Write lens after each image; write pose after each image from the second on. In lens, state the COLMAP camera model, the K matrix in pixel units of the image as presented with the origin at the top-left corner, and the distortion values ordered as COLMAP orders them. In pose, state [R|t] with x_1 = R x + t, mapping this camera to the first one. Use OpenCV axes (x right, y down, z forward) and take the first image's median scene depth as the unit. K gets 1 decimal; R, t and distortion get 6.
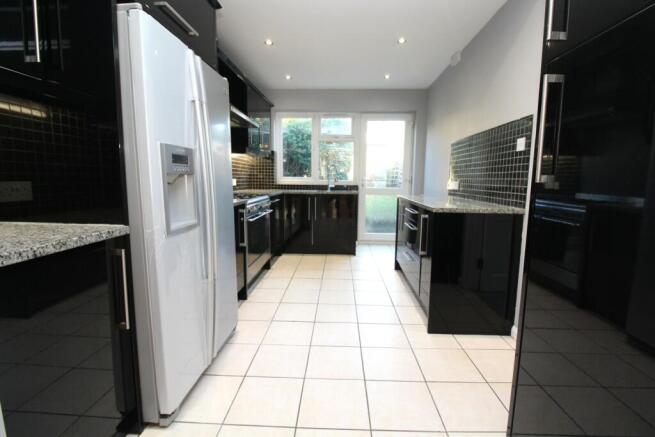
lens RADIAL K [[304.1, 0, 329.4], [0, 304.1, 215.4], [0, 0, 1]] dist [0.000857, -0.013986]
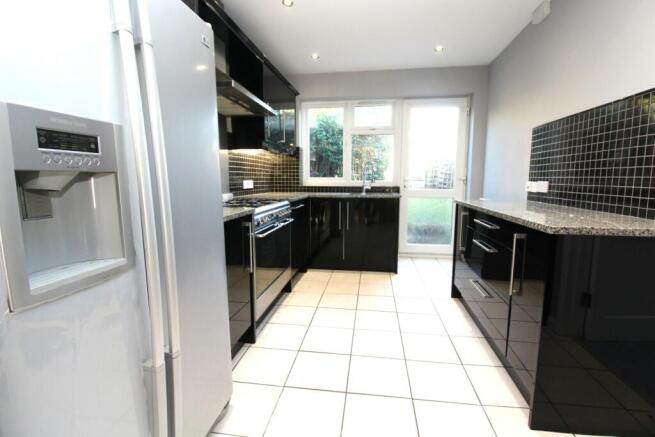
lens RADIAL K [[304.1, 0, 329.4], [0, 304.1, 215.4], [0, 0, 1]] dist [0.000857, -0.013986]
pose [[0.994532, 0.002302, -0.104409, -0.008709], [-0.002495, 0.999995, -0.001718, -0.020213], [0.104405, 0.001969, 0.994533, 0.171318]]
